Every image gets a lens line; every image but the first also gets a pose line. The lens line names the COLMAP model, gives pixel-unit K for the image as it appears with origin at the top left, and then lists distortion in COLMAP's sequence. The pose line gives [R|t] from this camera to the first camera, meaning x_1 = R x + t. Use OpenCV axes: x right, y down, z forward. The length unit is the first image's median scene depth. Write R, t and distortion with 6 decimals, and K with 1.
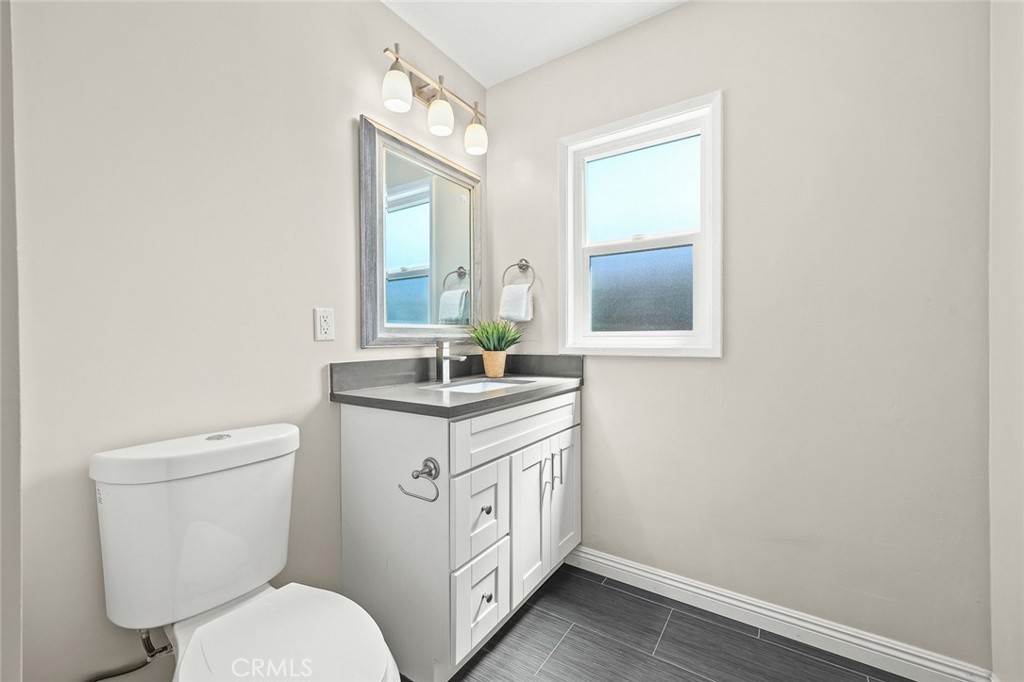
lens RADIAL K [[411.5, 0, 512.1], [0, 411.5, 343.4], [0, 0, 1]] dist [0.006750, 0.000153]
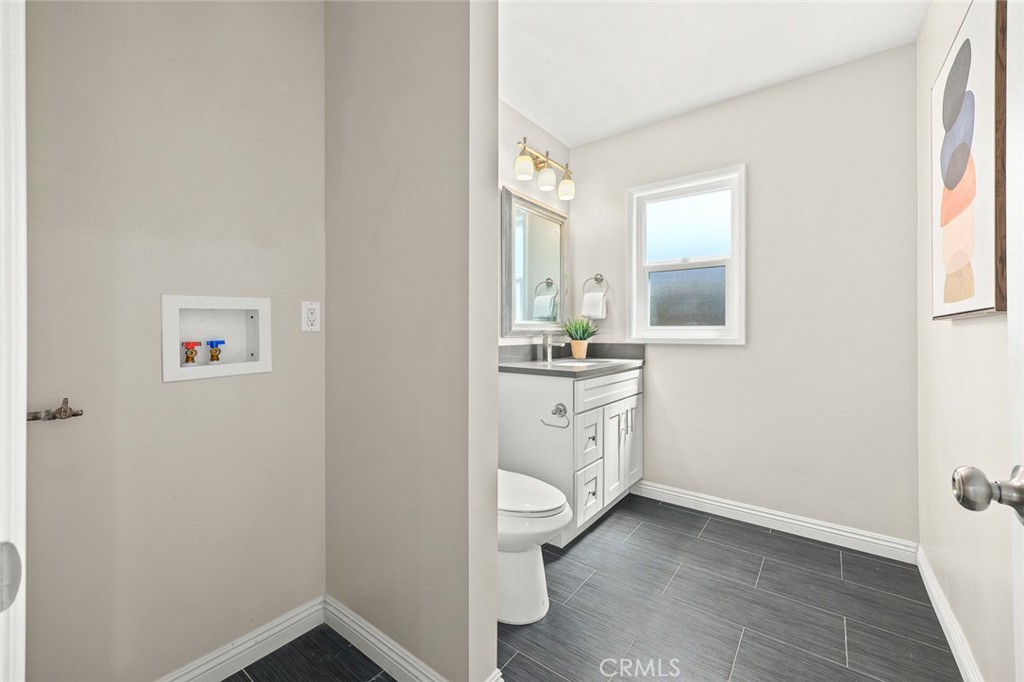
lens RADIAL K [[413.4, 0, 510.6], [0, 413.4, 334.2], [0, 0, 1]] dist [-0.000435, 0.000008]
pose [[0.997885, 0.004581, -0.064839, -0.199979], [-0.005104, 0.999956, -0.007906, 0.010970], [0.064800, 0.008220, 0.997864, -0.452463]]
